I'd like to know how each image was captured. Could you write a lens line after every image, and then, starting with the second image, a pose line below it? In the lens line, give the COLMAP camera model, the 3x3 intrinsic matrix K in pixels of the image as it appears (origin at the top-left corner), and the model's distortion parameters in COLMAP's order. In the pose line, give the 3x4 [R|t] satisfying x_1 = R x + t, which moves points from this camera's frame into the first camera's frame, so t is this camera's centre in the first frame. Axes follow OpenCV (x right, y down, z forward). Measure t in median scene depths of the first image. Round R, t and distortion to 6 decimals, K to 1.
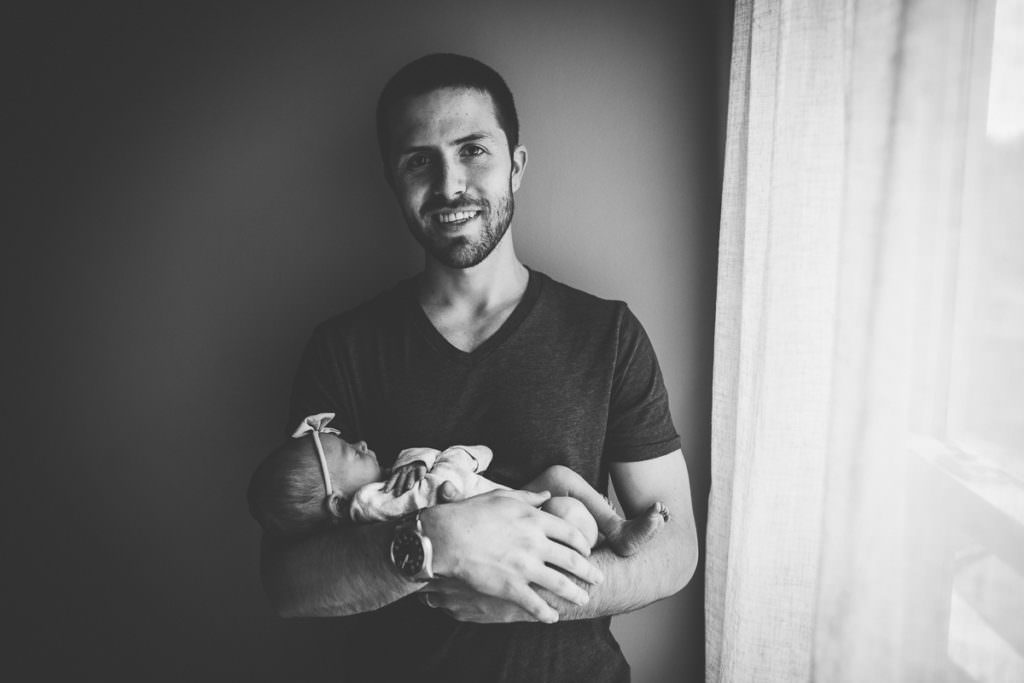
lens RADIAL K [[674.6, 0, 522.7], [0, 674.6, 325.7], [0, 0, 1]] dist [-0.030055, 0.003668]
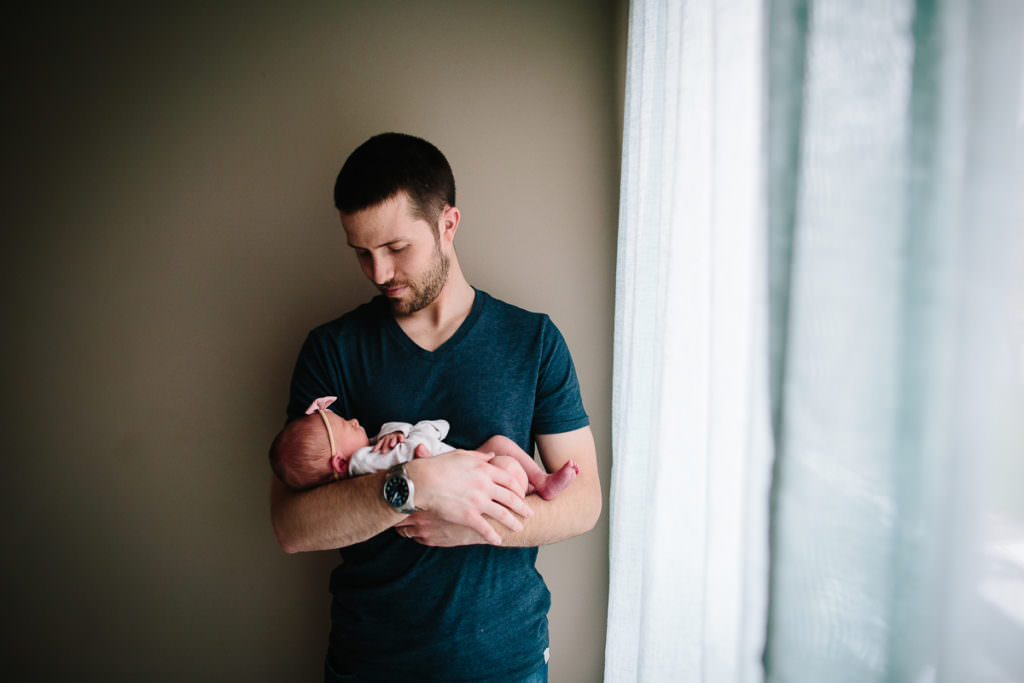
lens RADIAL K [[674.6, 0, 522.7], [0, 674.6, 325.7], [0, 0, 1]] dist [-0.030055, 0.003668]
pose [[0.992708, 0.006306, 0.120382, -0.068431], [-0.004648, 0.999891, -0.014044, 0.007138], [-0.120458, 0.013382, 0.992628, -0.374468]]
